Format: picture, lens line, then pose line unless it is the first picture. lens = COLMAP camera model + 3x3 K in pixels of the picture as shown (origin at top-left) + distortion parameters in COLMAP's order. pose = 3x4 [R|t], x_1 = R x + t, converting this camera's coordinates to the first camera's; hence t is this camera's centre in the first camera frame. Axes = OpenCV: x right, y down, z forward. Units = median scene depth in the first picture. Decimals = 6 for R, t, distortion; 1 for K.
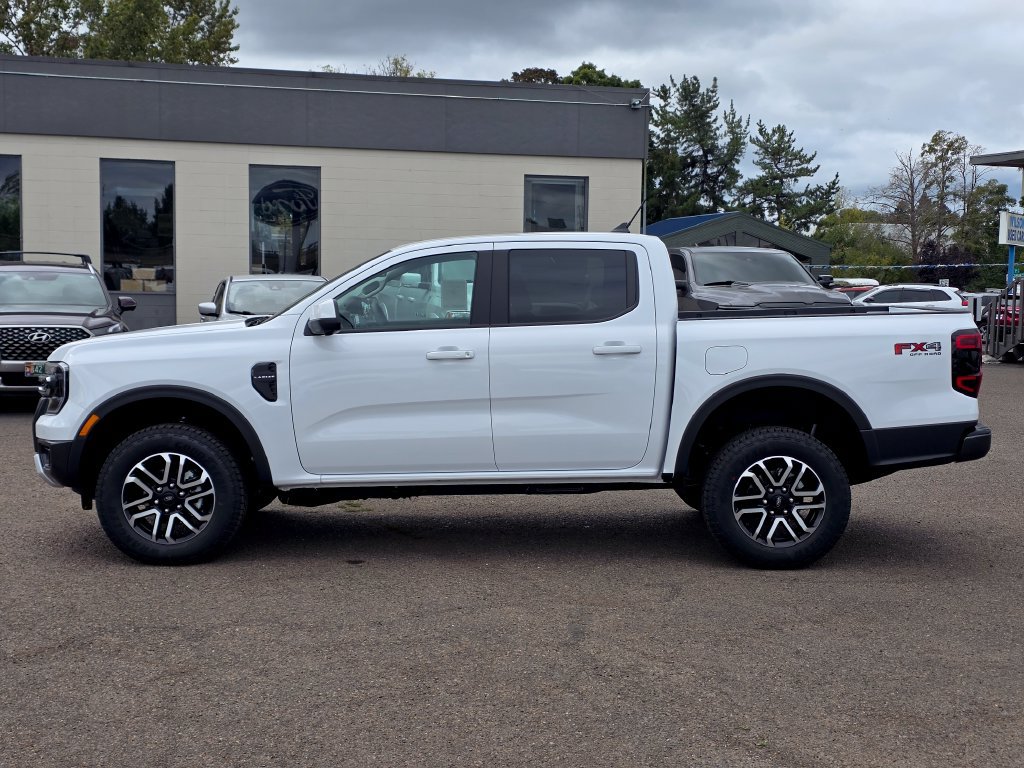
lens RADIAL K [[1366.1, 0, 512.0], [0, 1366.1, 384.0], [0, 0, 1]] dist [0.206322, -0.669019]
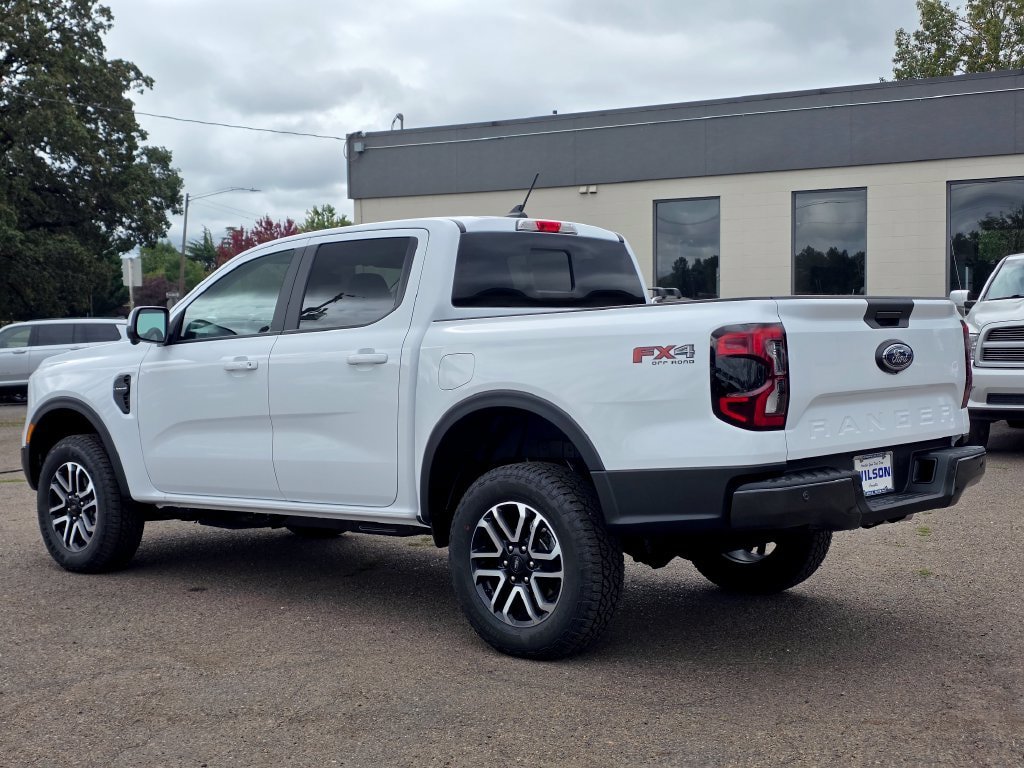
lens RADIAL K [[1369.8, 0, 515.9], [0, 1369.8, 394.2], [0, 0, 1]] dist [0.195566, -0.597381]
pose [[0.737687, 0.009990, -0.675069, 0.689005], [-0.028094, 0.999479, -0.015909, 0.006431], [0.674558, 0.030701, 0.737583, 0.456334]]
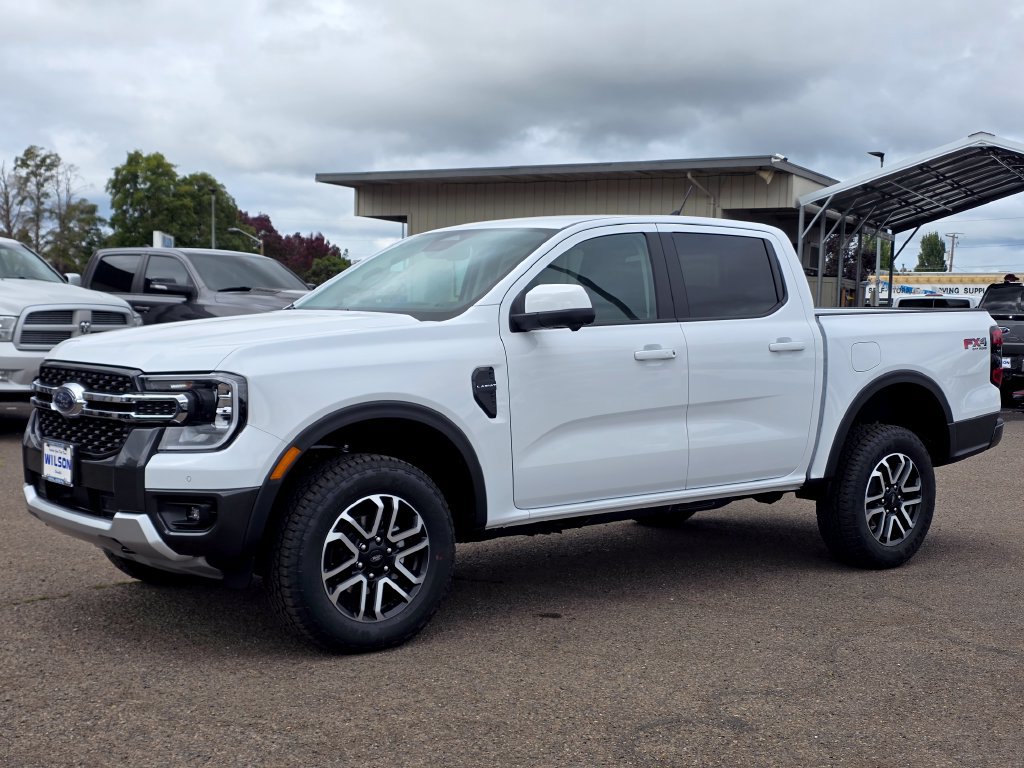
lens RADIAL K [[1369.8, 0, 515.9], [0, 1369.8, 394.2], [0, 0, 1]] dist [0.195566, -0.597381]
pose [[0.782717, -0.028651, 0.621718, -0.635117], [0.033265, 0.999438, 0.004178, -0.003264], [-0.621489, 0.017412, 0.783230, 0.388531]]
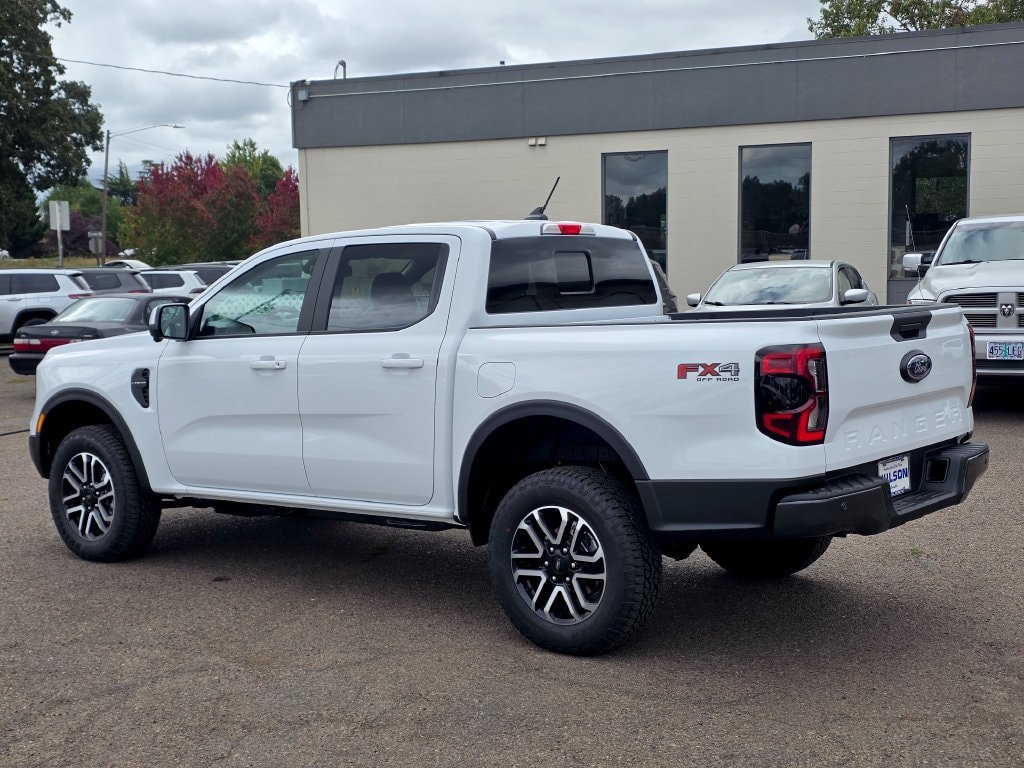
lens RADIAL K [[1371.1, 0, 526.2], [0, 1371.1, 385.4], [0, 0, 1]] dist [0.197767, -0.618513]
pose [[0.778743, 0.032138, -0.626519, 0.659723], [-0.022648, 0.999476, 0.023118, -0.032487], [0.626934, -0.003814, 0.779063, 0.390345]]
